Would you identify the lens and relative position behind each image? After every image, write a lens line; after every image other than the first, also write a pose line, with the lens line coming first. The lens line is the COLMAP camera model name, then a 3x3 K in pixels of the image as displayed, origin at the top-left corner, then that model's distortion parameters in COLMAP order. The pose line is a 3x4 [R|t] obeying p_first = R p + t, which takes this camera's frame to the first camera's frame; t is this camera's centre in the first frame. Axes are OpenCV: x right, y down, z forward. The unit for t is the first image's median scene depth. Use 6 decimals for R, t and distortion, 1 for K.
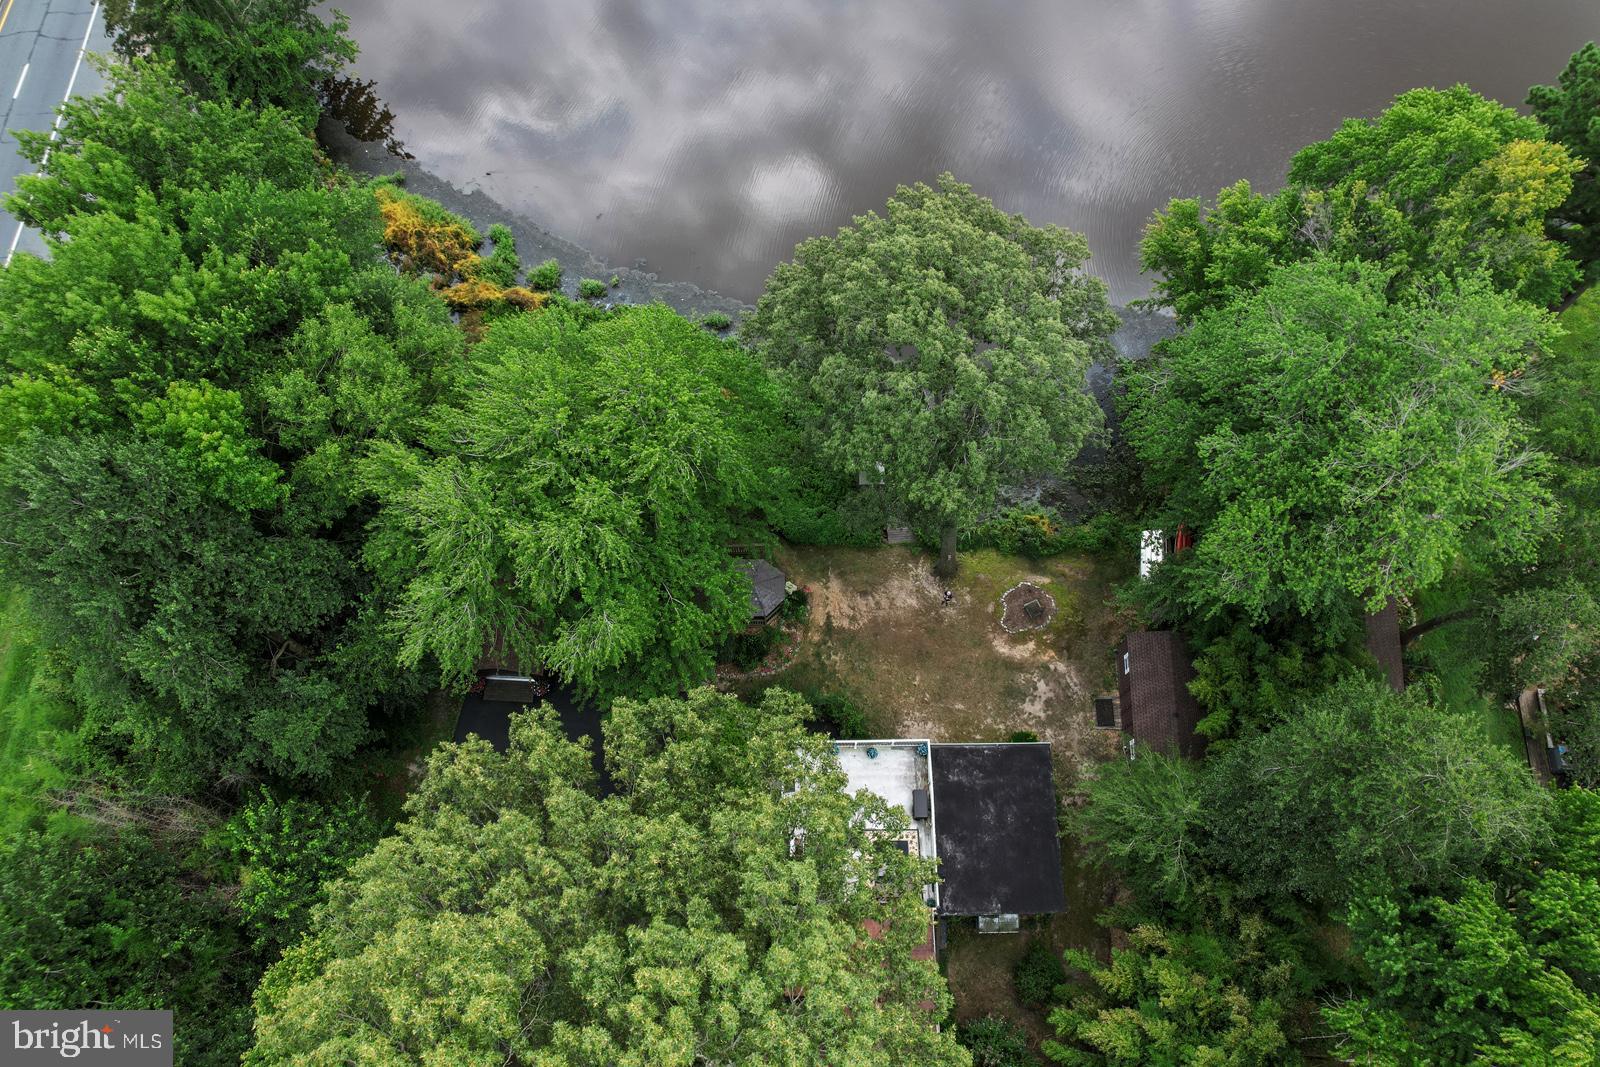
lens RADIAL K [[1022.4, 0, 806.4], [0, 1022.4, 532.5], [0, 0, 1]] dist [-0.079988, 0.076505]
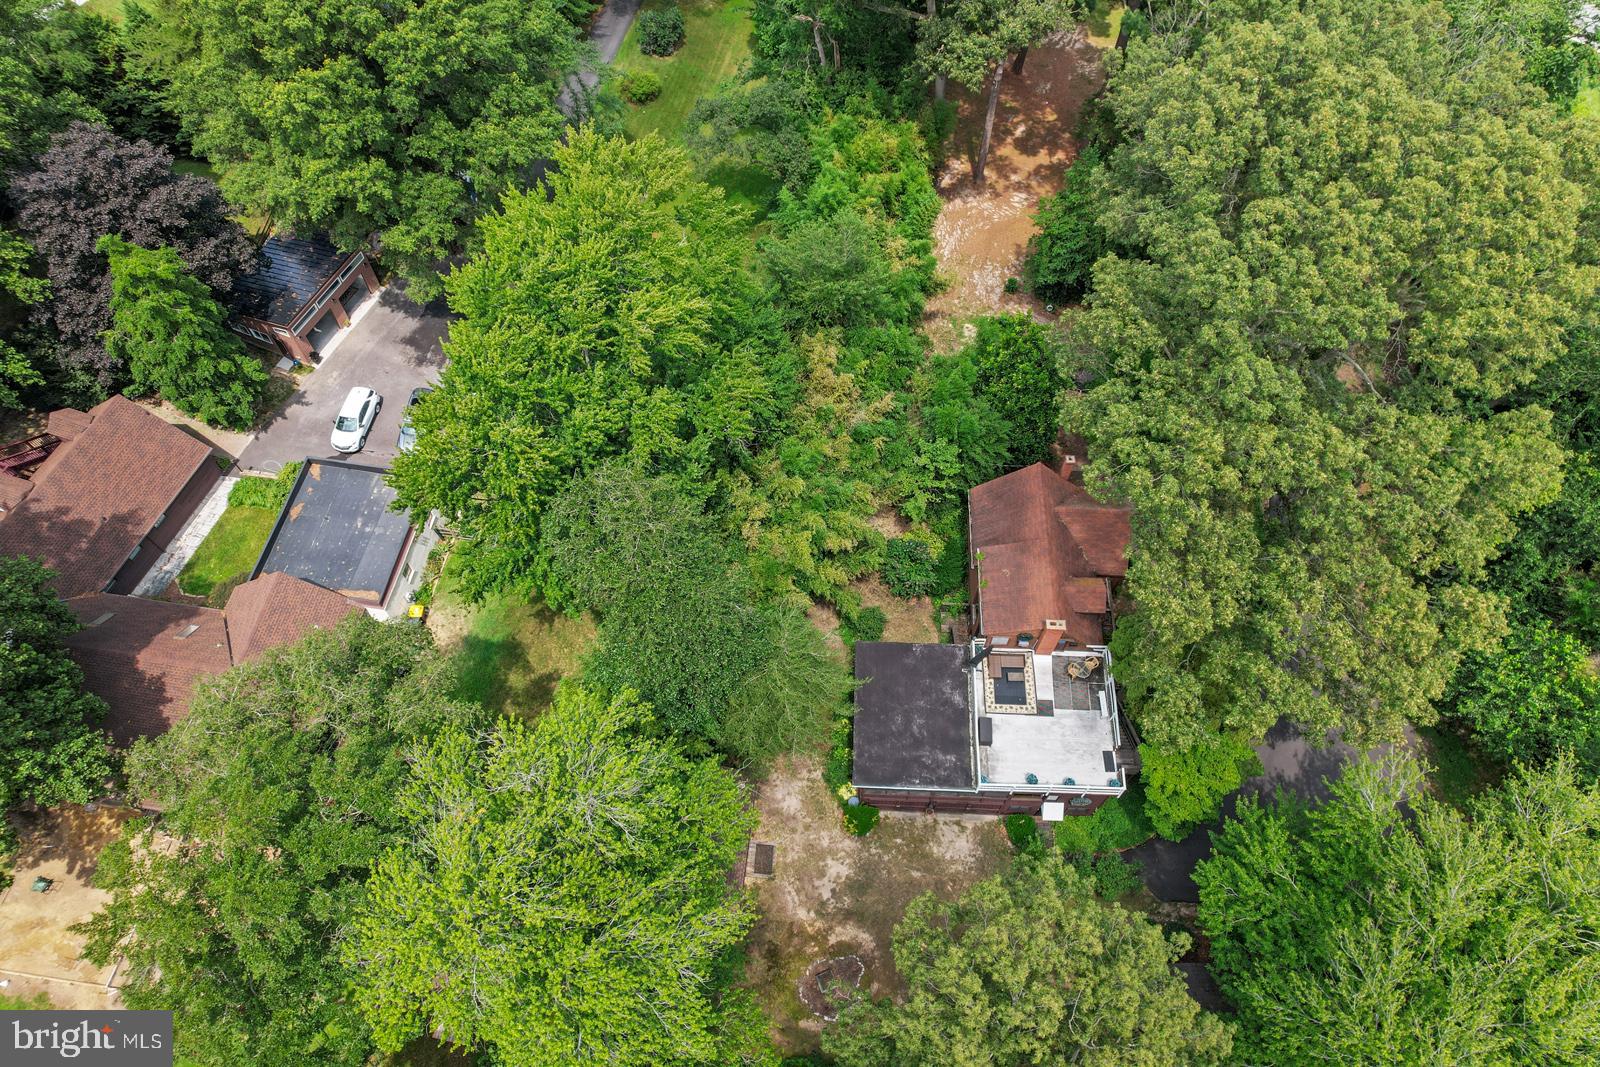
lens RADIAL K [[1022.4, 0, 806.4], [0, 1022.4, 532.5], [0, 0, 1]] dist [-0.079988, 0.076505]
pose [[-0.998707, -0.048010, 0.016703, 0.259373], [0.041561, -0.582027, 0.812107, -0.429777], [-0.029268, 0.811751, 0.583270, 0.193448]]
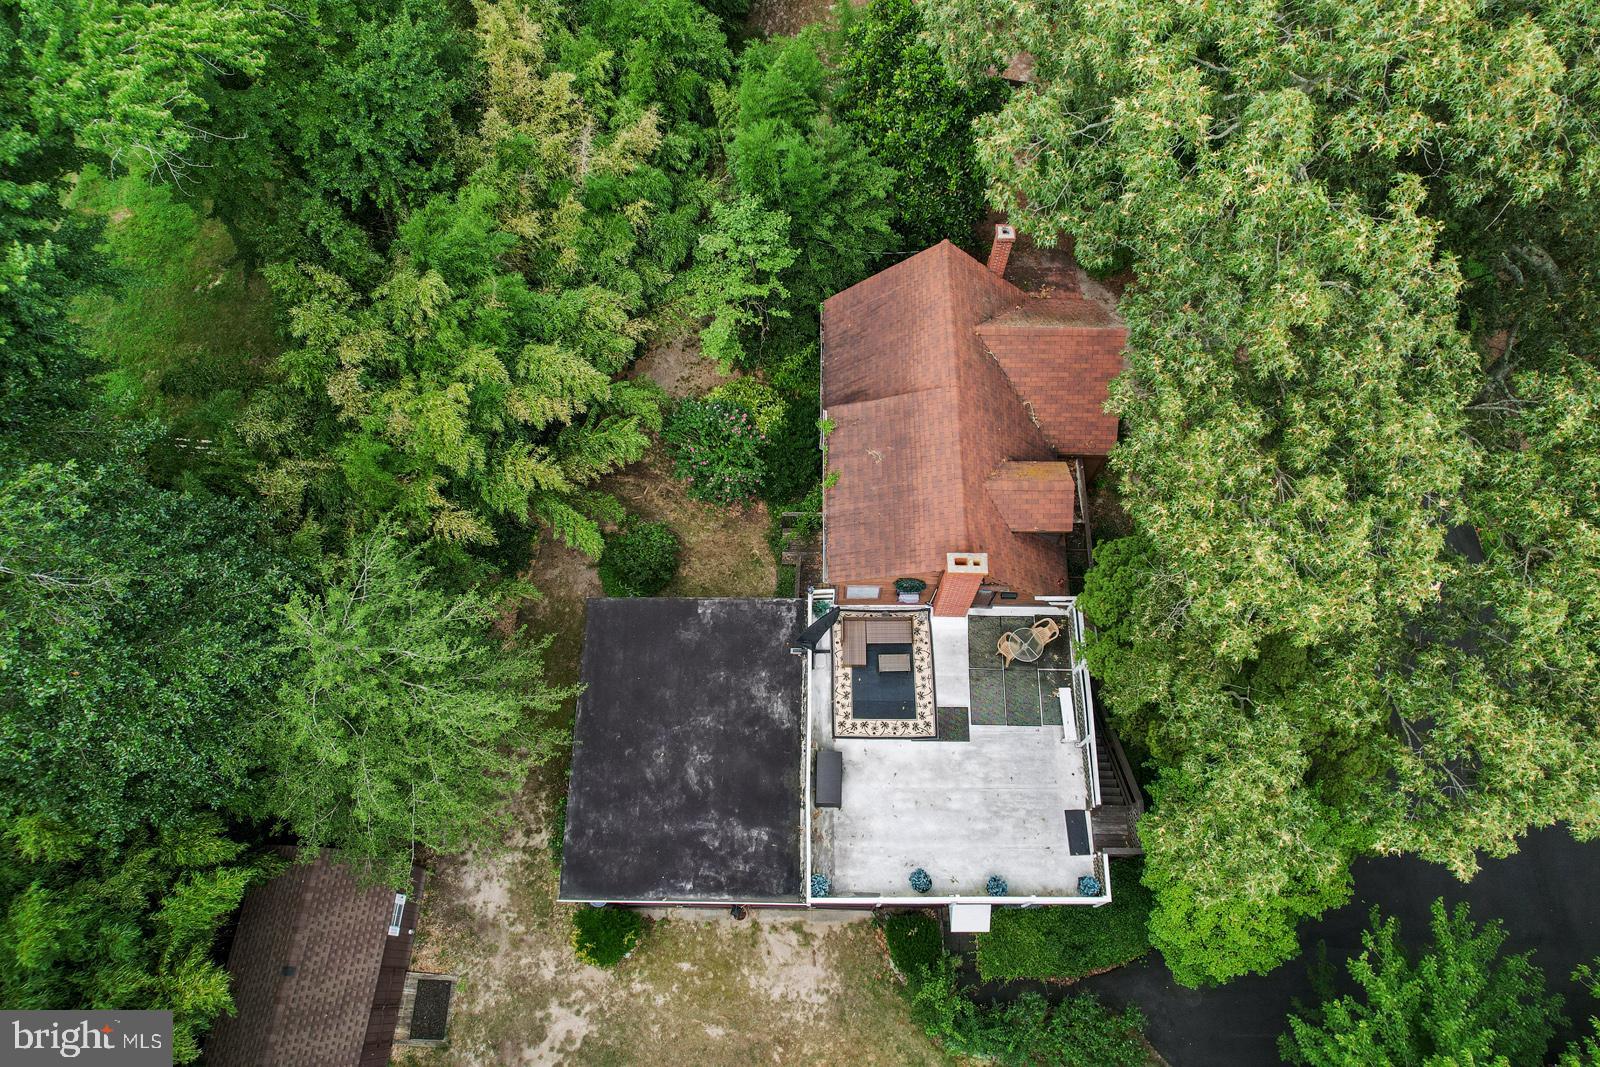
lens RADIAL K [[1022.4, 0, 806.4], [0, 1022.4, 532.5], [0, 0, 1]] dist [-0.079988, 0.076505]
pose [[-0.999823, -0.018780, 0.000858, 0.111814], [0.013288, -0.673667, 0.738915, -0.032380], [-0.013299, 0.738796, 0.673798, 0.490258]]
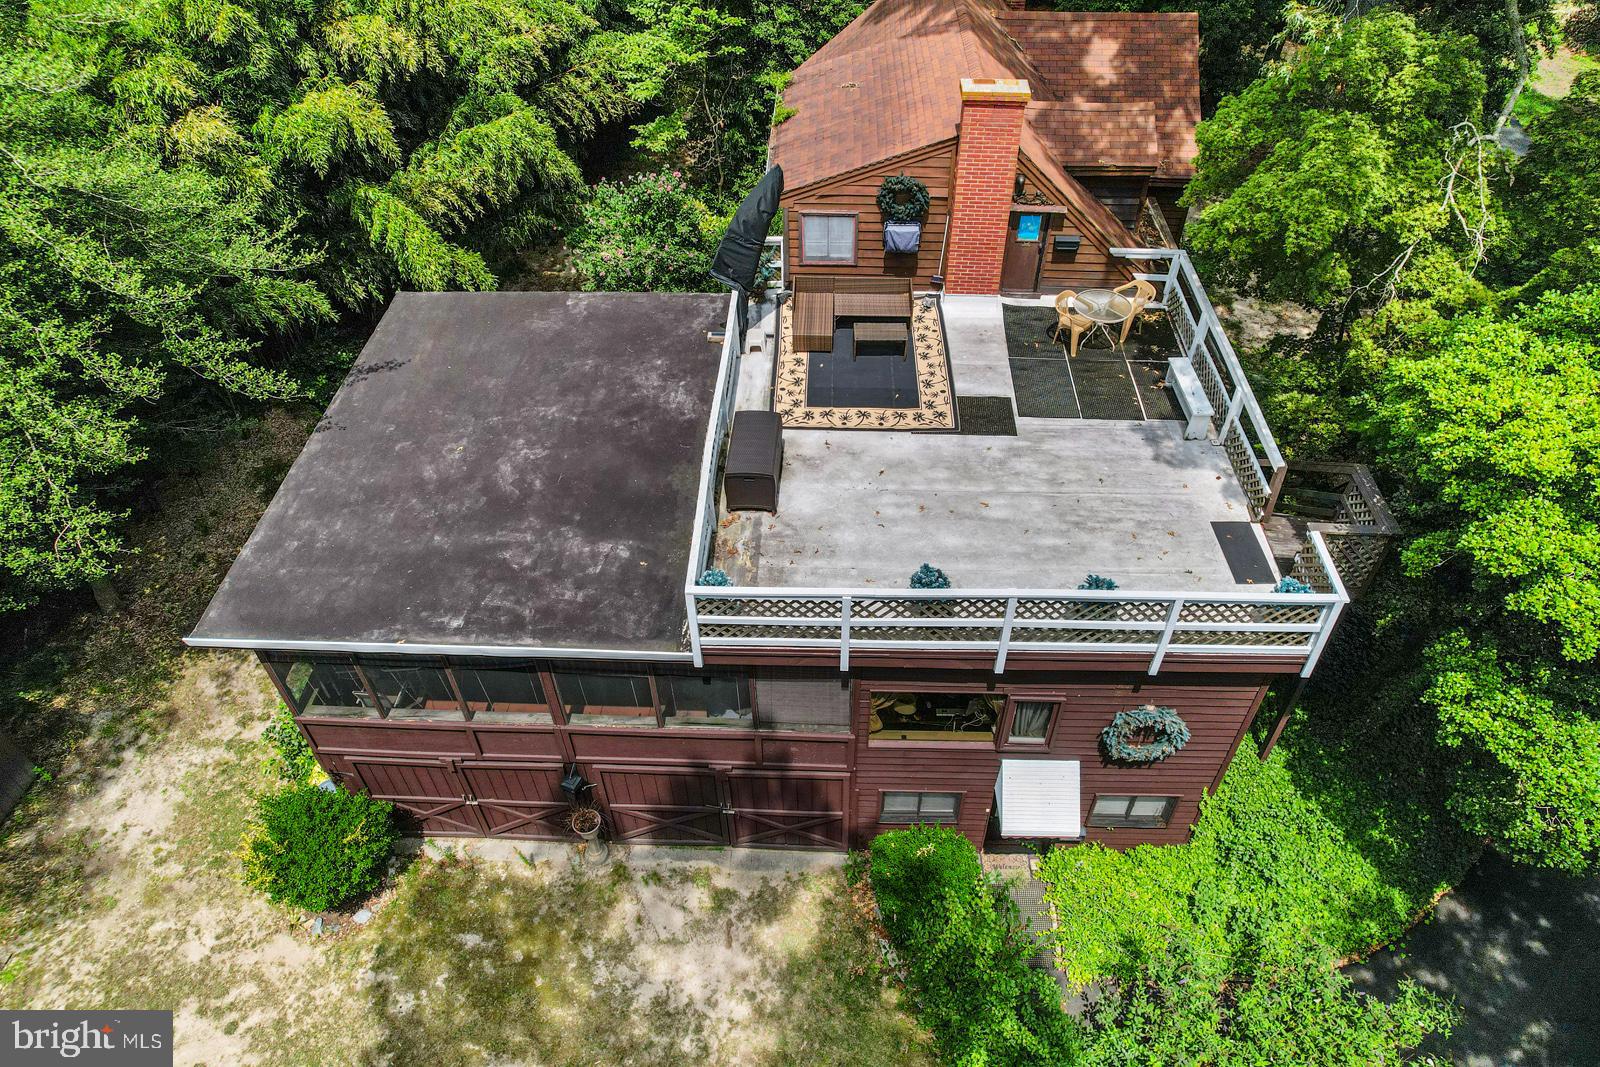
lens RADIAL K [[1022.4, 0, 806.4], [0, 1022.4, 532.5], [0, 0, 1]] dist [-0.079988, 0.076505]
pose [[-0.999064, -0.028438, 0.032583, 0.078409], [0.040466, -0.348854, 0.936303, -0.001151], [-0.015260, 0.936746, 0.349678, 0.820995]]
